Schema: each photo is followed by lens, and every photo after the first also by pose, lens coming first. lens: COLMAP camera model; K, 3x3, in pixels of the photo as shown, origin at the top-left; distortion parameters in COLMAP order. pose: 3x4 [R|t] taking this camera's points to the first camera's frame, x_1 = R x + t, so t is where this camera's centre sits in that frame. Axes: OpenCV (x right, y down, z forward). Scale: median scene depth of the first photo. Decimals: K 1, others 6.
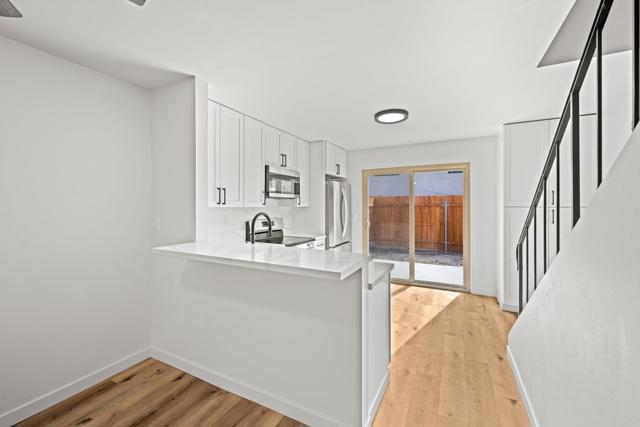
lens RADIAL K [[265.9, 0, 320.0], [0, 265.9, 206.4], [0, 0, 1]] dist [-0.000999, -0.000079]
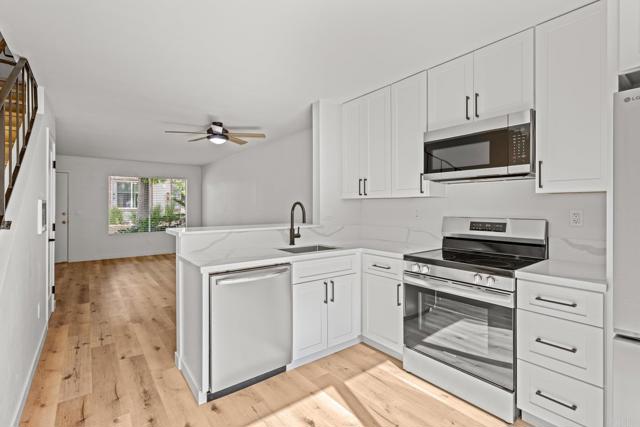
lens RADIAL K [[298.5, 0, 319.0], [0, 298.5, 209.8], [0, 0, 1]] dist [0.001592, 0.000142]
pose [[-0.423548, 0.006223, -0.905853, 0.450386], [-0.003935, 0.999954, 0.008709, 0.023004], [0.905865, 0.007253, -0.423504, 0.837955]]
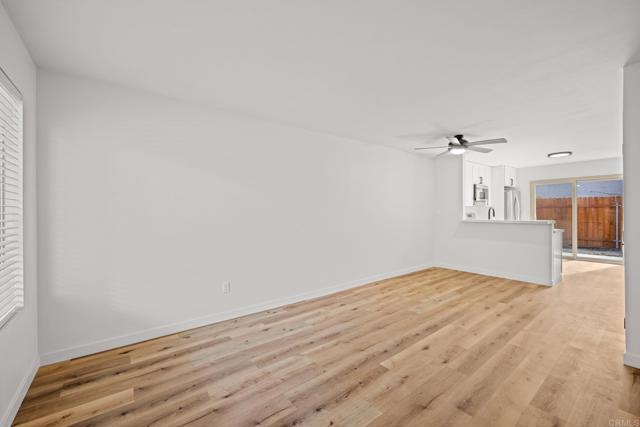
lens RADIAL K [[261.9, 0, 317.0], [0, 261.9, 211.6], [0, 0, 1]] dist [0.001387, 0.000169]
pose [[0.904322, -0.005194, -0.426819, -0.334448], [0.005057, 0.999986, -0.001454, 0.031322], [0.426821, -0.000843, 0.904336, -0.945748]]
